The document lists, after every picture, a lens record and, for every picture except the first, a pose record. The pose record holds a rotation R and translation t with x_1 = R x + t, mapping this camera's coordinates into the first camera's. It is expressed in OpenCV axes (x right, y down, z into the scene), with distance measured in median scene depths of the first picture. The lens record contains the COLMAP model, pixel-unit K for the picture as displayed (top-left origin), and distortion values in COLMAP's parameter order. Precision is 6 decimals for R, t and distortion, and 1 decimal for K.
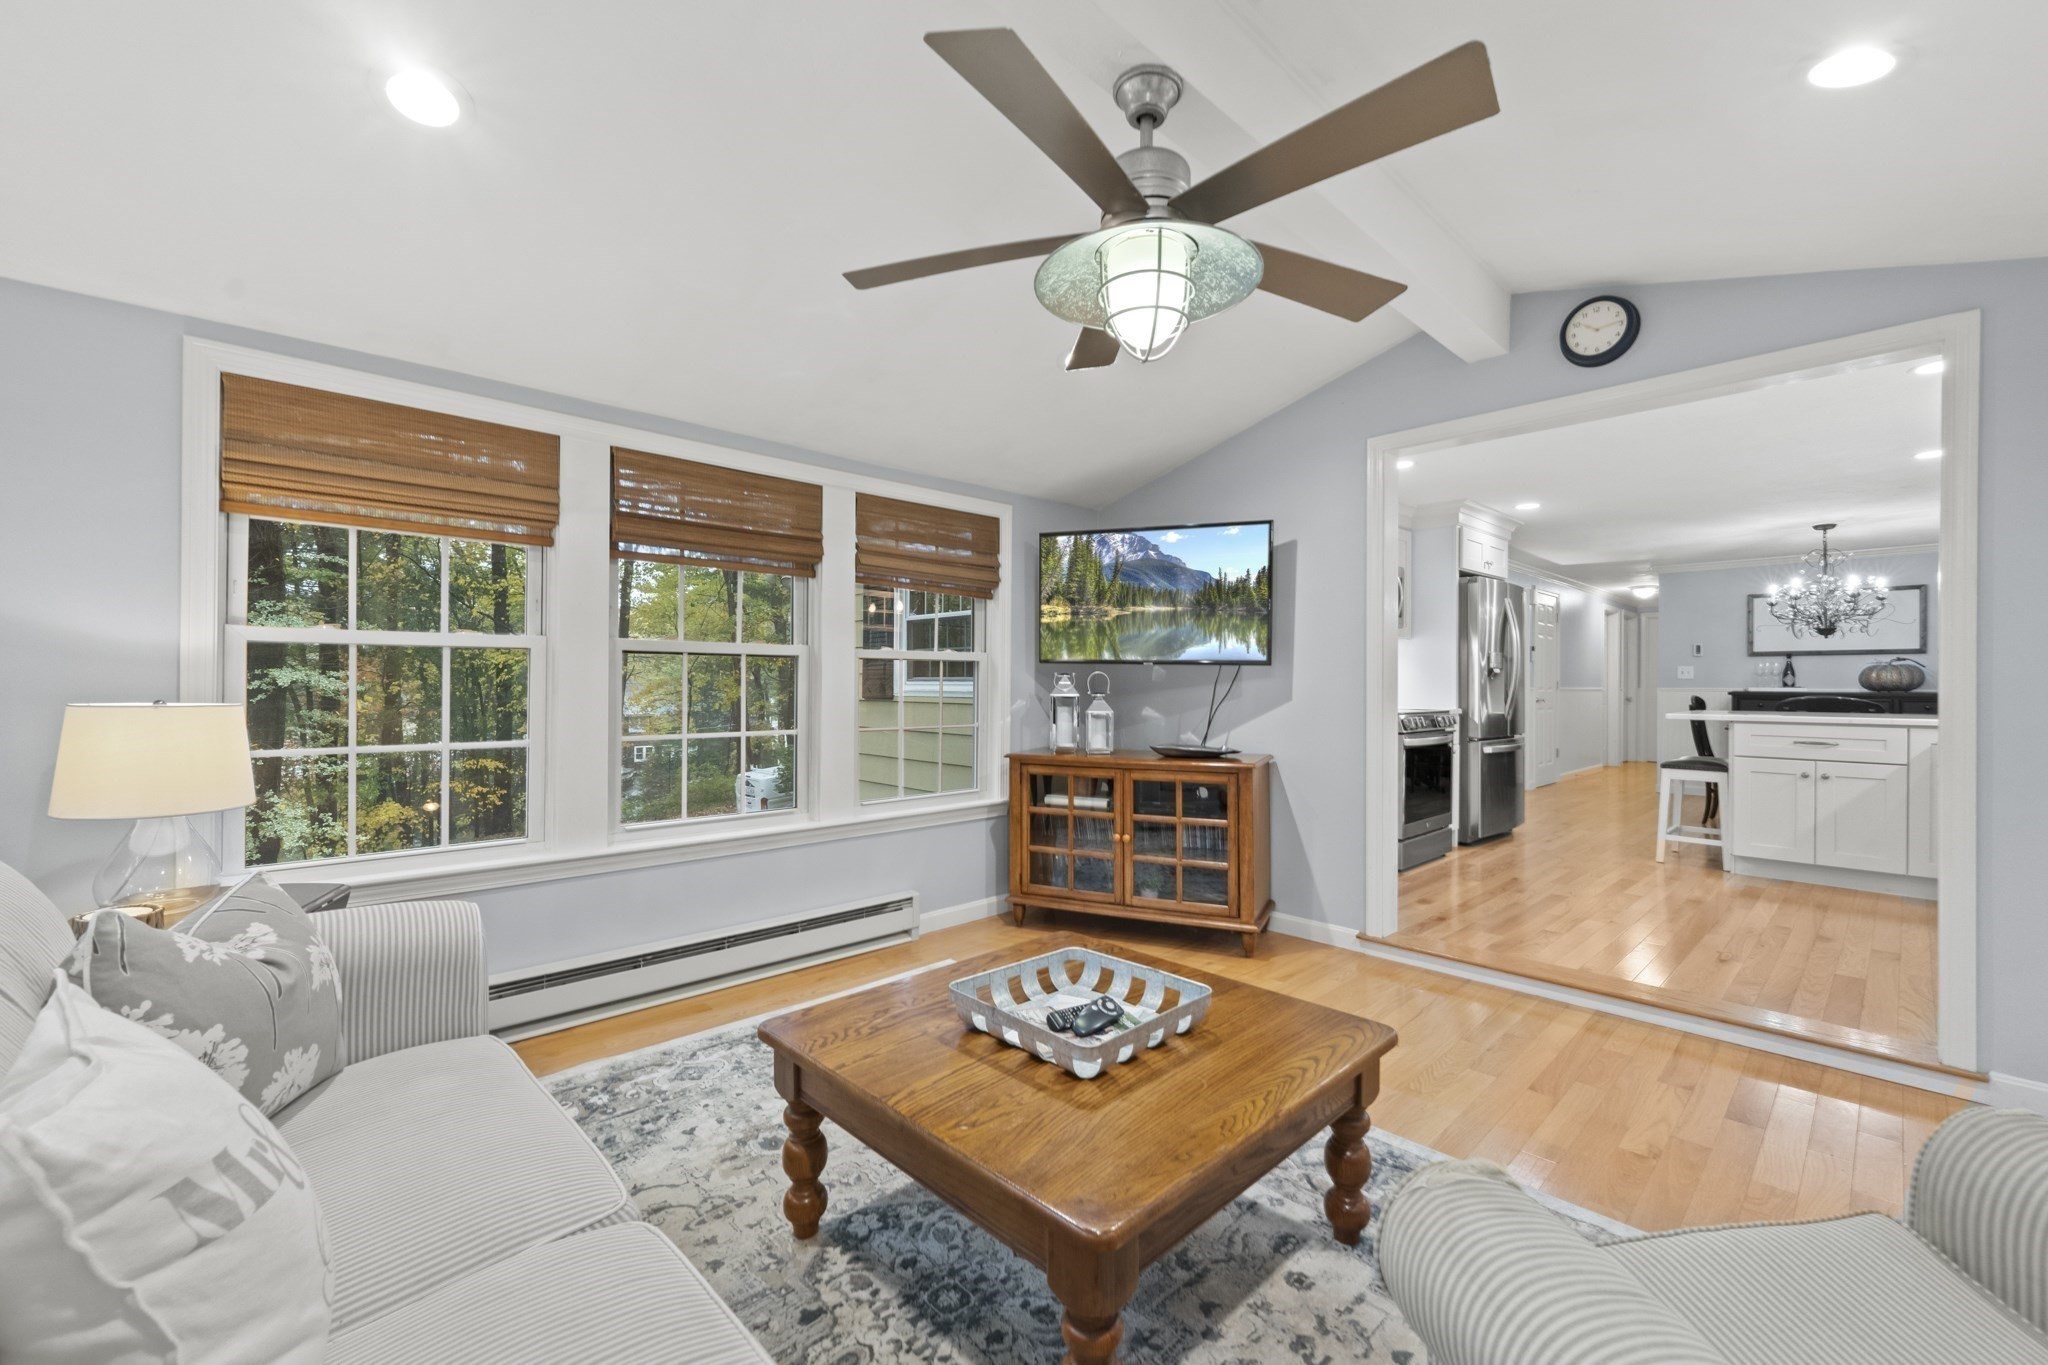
lens RADIAL K [[840.0, 0, 1020.6], [0, 840.0, 682.1], [0, 0, 1]] dist [-0.000792, -0.000352]
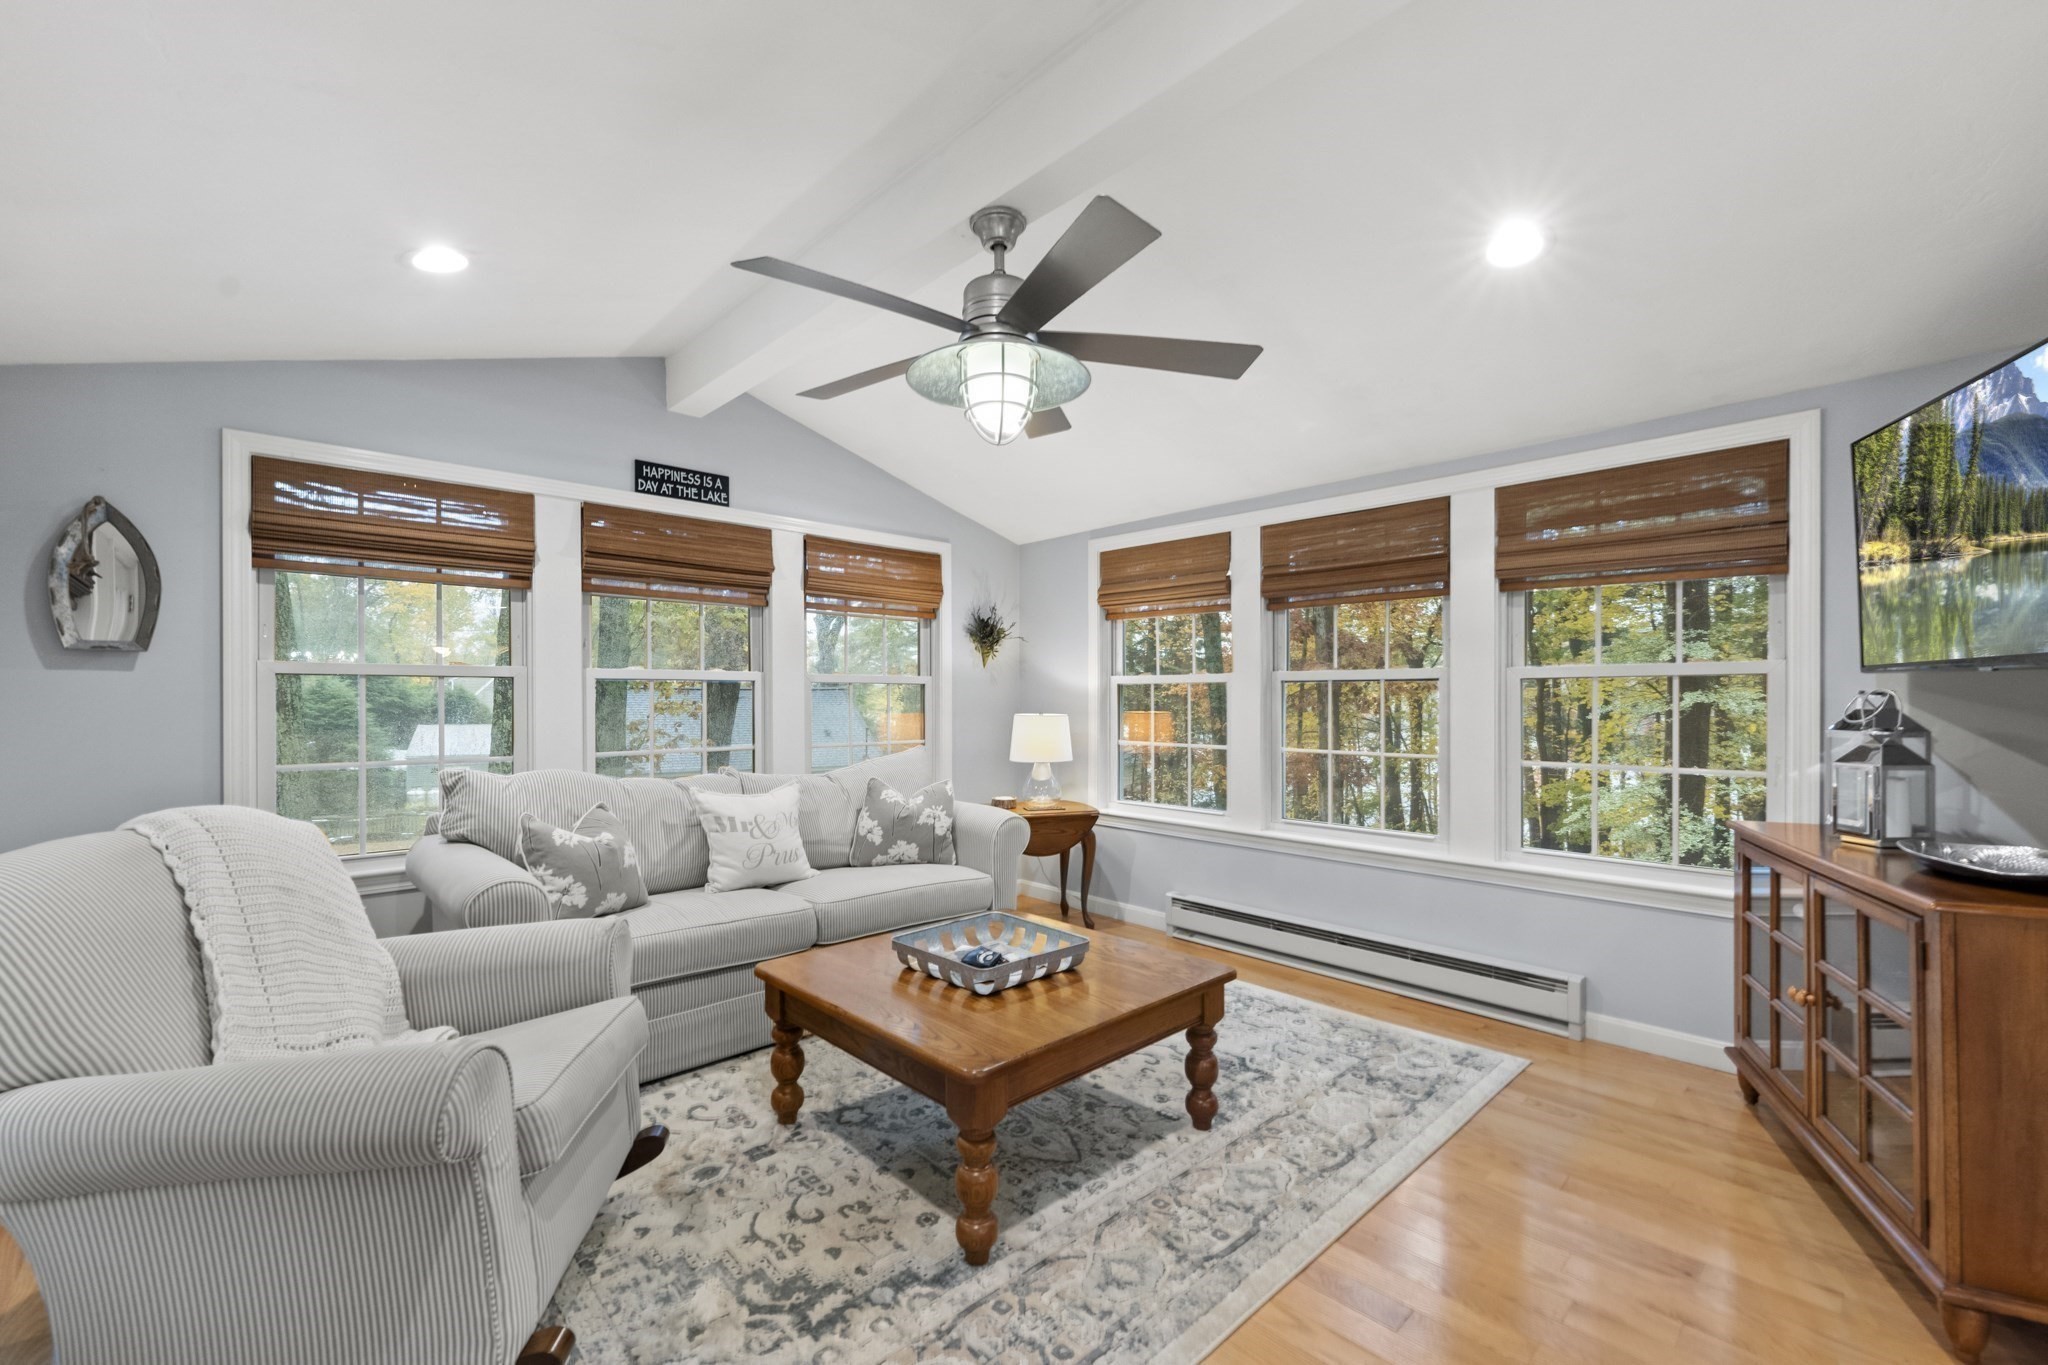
lens RADIAL K [[840.0, 0, 1030.4], [0, 840.0, 708.0], [0, 0, 1]] dist [-0.000792, -0.000352]
pose [[0.000645, 0.005615, -0.999984, 0.428265], [-0.001778, 0.999983, 0.005613, -0.001400], [0.999998, 0.001774, 0.000655, 0.326748]]
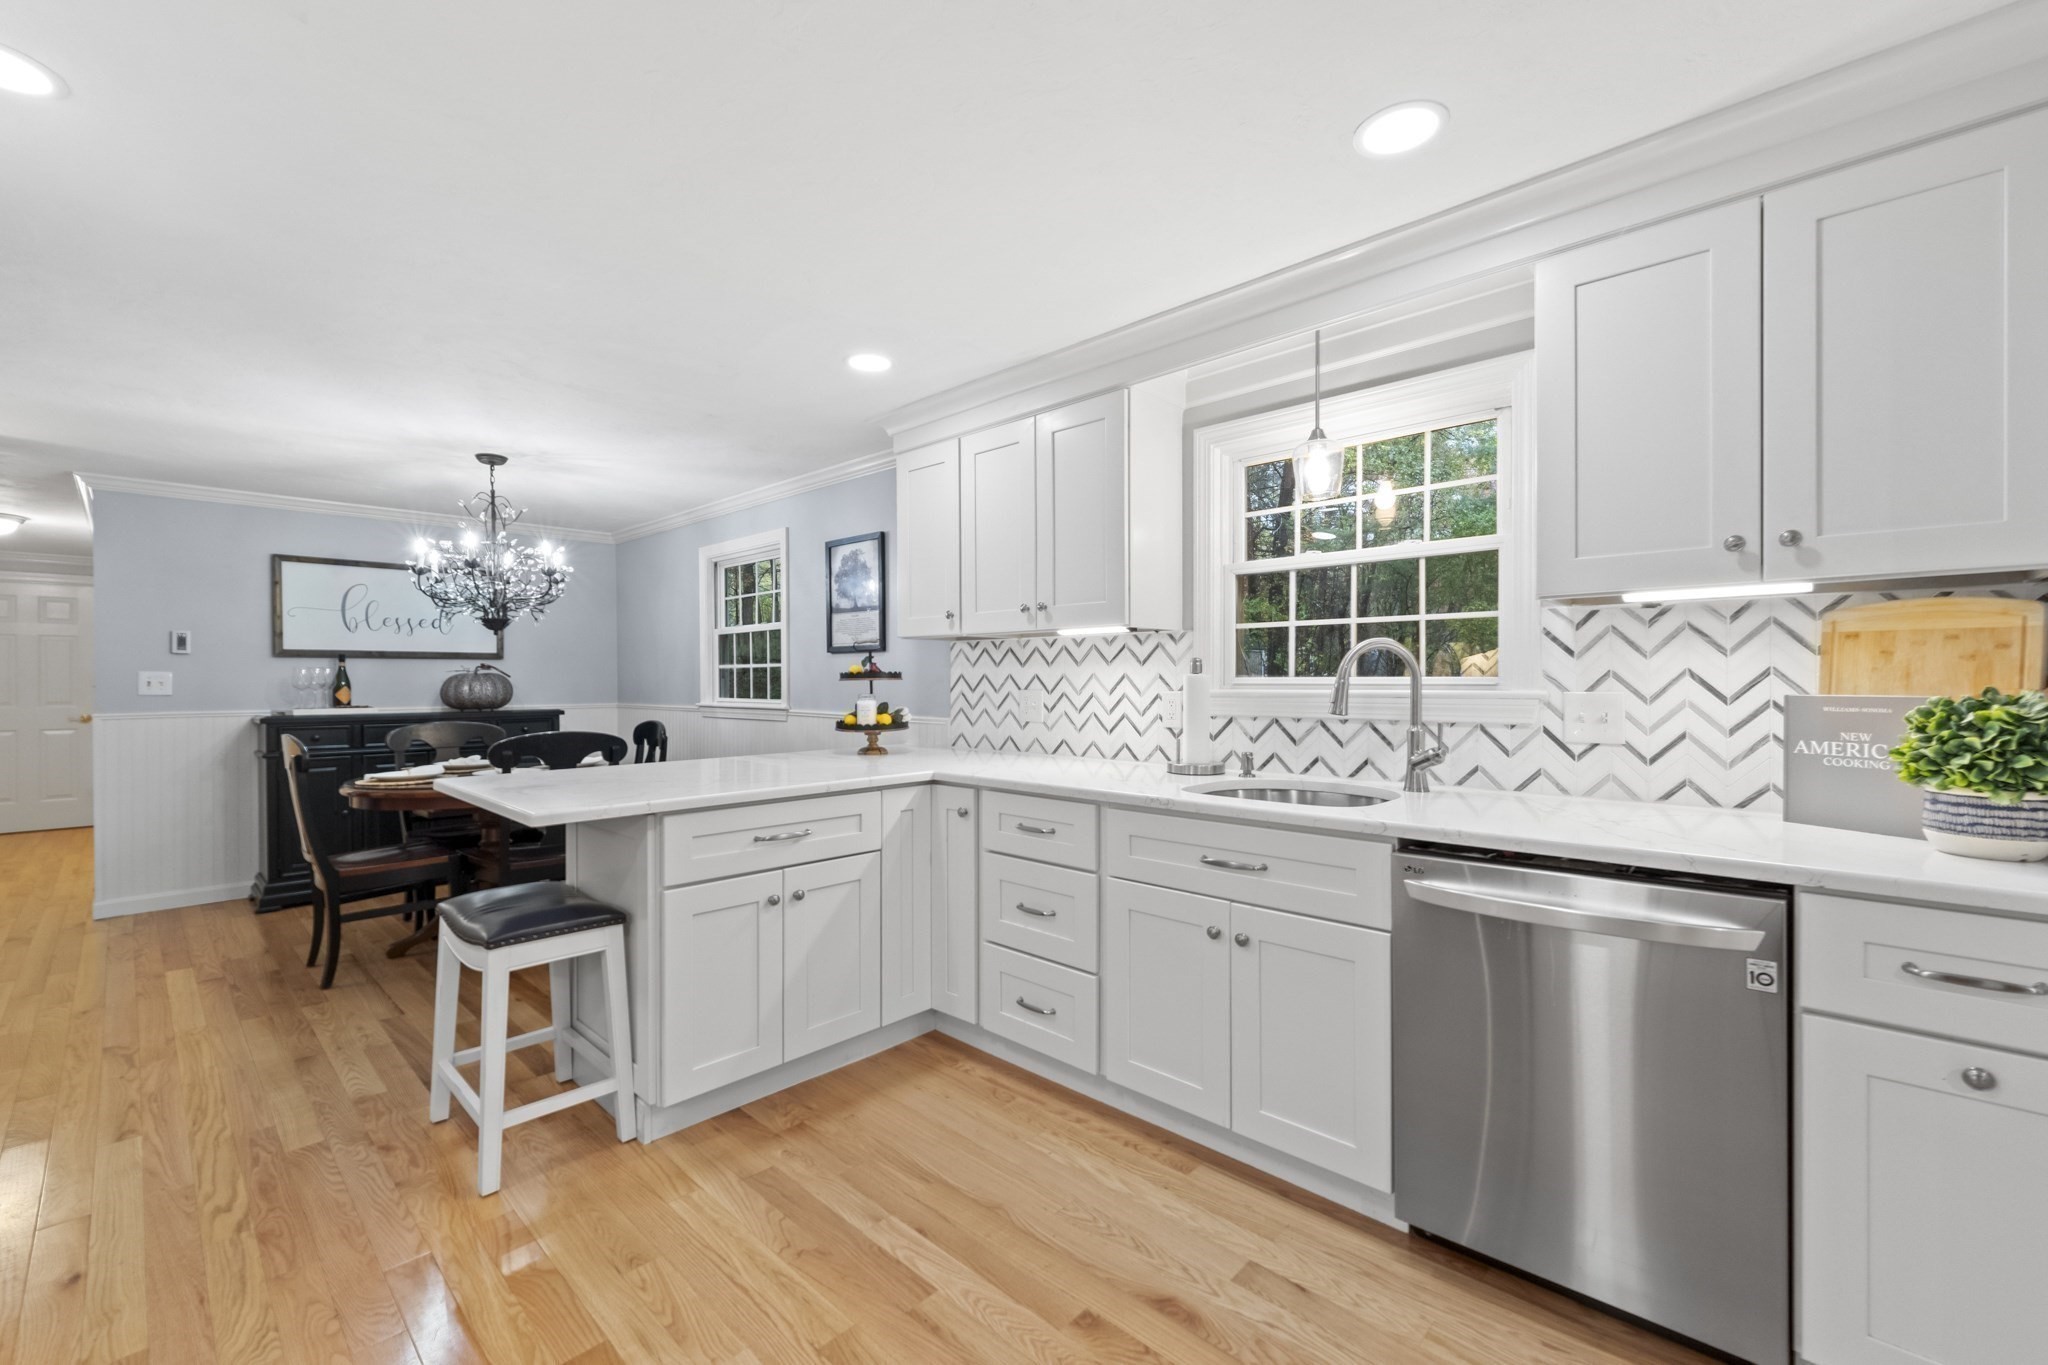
lens RADIAL K [[840.0, 0, 1025.5], [0, 840.0, 687.9], [0, 0, 1]] dist [-0.000792, -0.000352]
pose [[-0.060459, -0.013486, 0.998080, 0.322357], [0.002394, 0.999904, 0.013656, -0.021098], [-0.998168, 0.003215, -0.060421, 0.690114]]
